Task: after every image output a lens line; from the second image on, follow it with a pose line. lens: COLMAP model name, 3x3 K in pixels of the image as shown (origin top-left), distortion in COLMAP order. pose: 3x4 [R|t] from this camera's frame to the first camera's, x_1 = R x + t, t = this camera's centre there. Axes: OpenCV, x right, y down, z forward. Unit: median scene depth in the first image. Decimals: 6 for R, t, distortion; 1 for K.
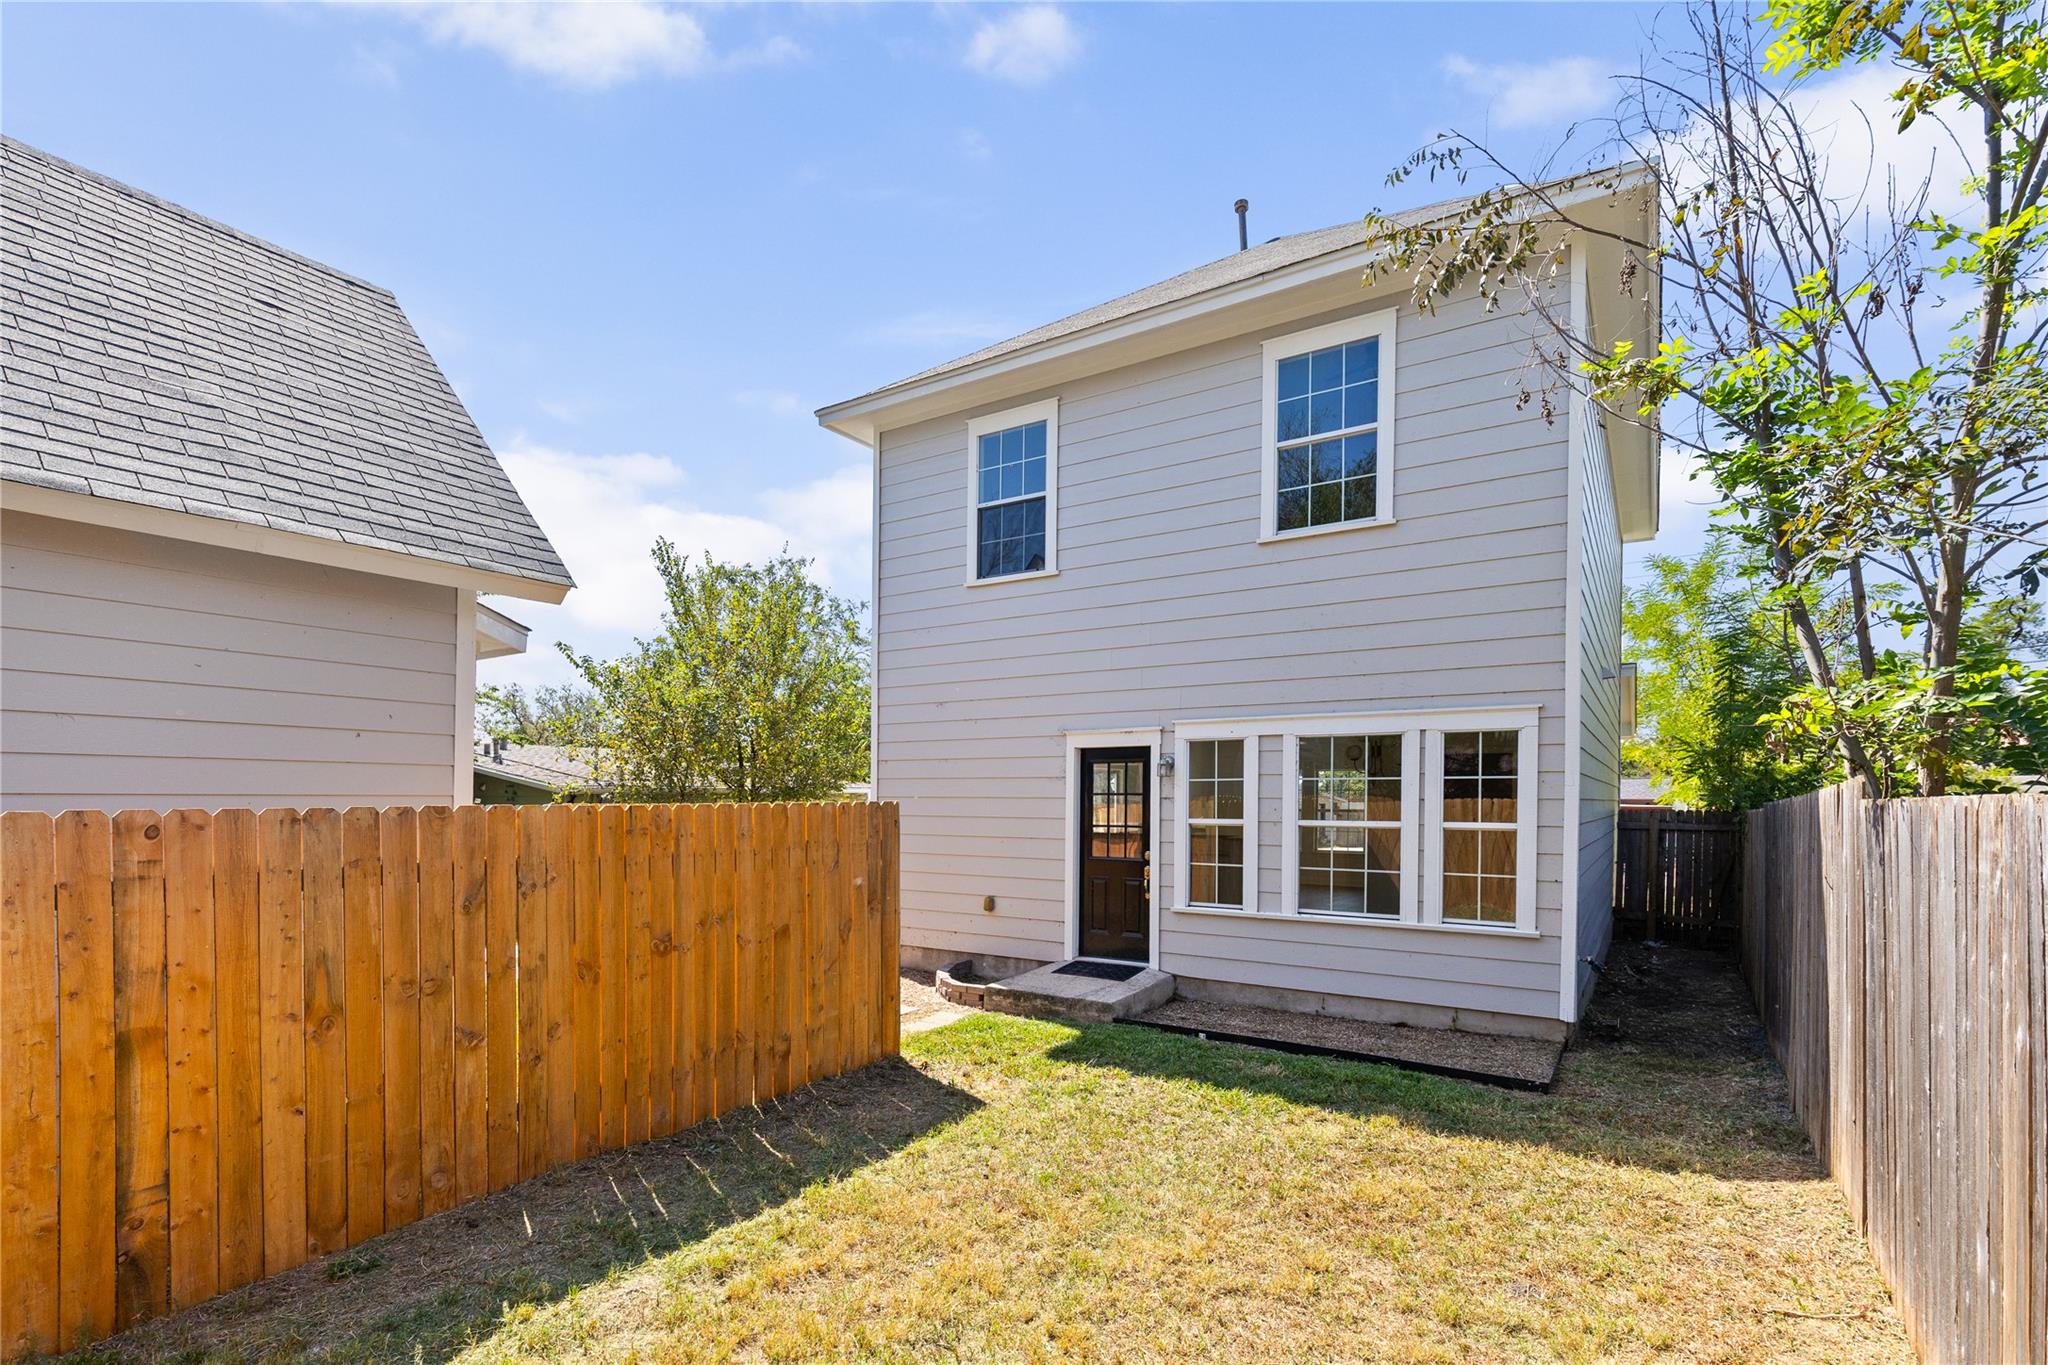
lens RADIAL K [[929.9, 0, 1051.4], [0, 929.9, 805.3], [0, 0, 1]] dist [0.001113, 0.000166]
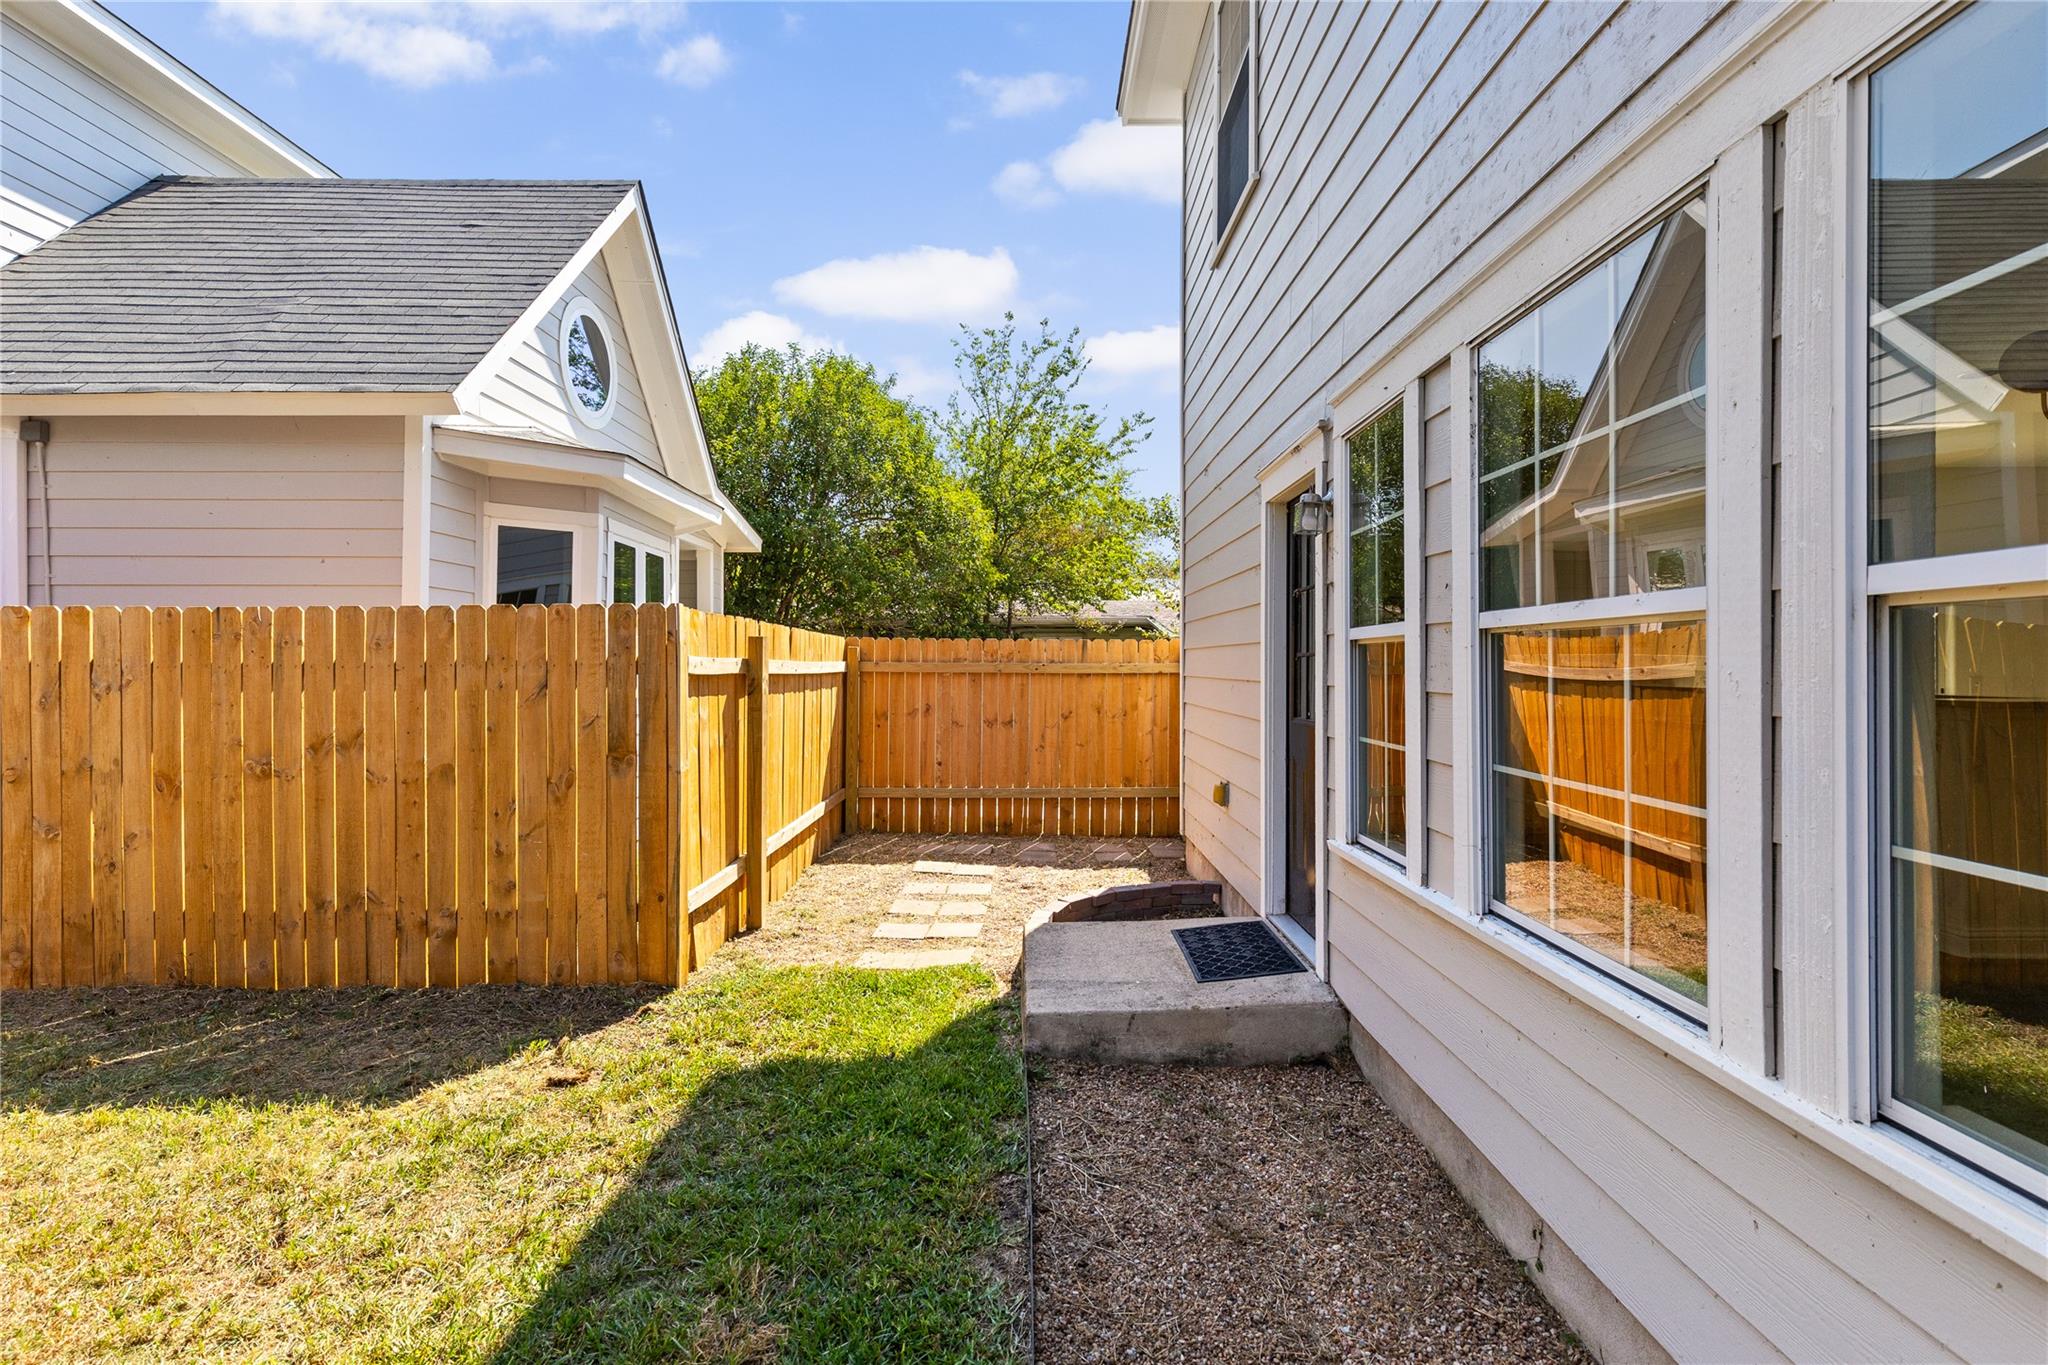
lens RADIAL K [[929.9, 0, 1026.4], [0, 929.9, 668.4], [0, 0, 1]] dist [0.001113, 0.000166]
pose [[0.546607, 0.001798, -0.837387, 0.621913], [-0.004258, 0.999991, -0.000632, 0.048593], [0.837378, 0.003911, 0.546610, 0.997577]]
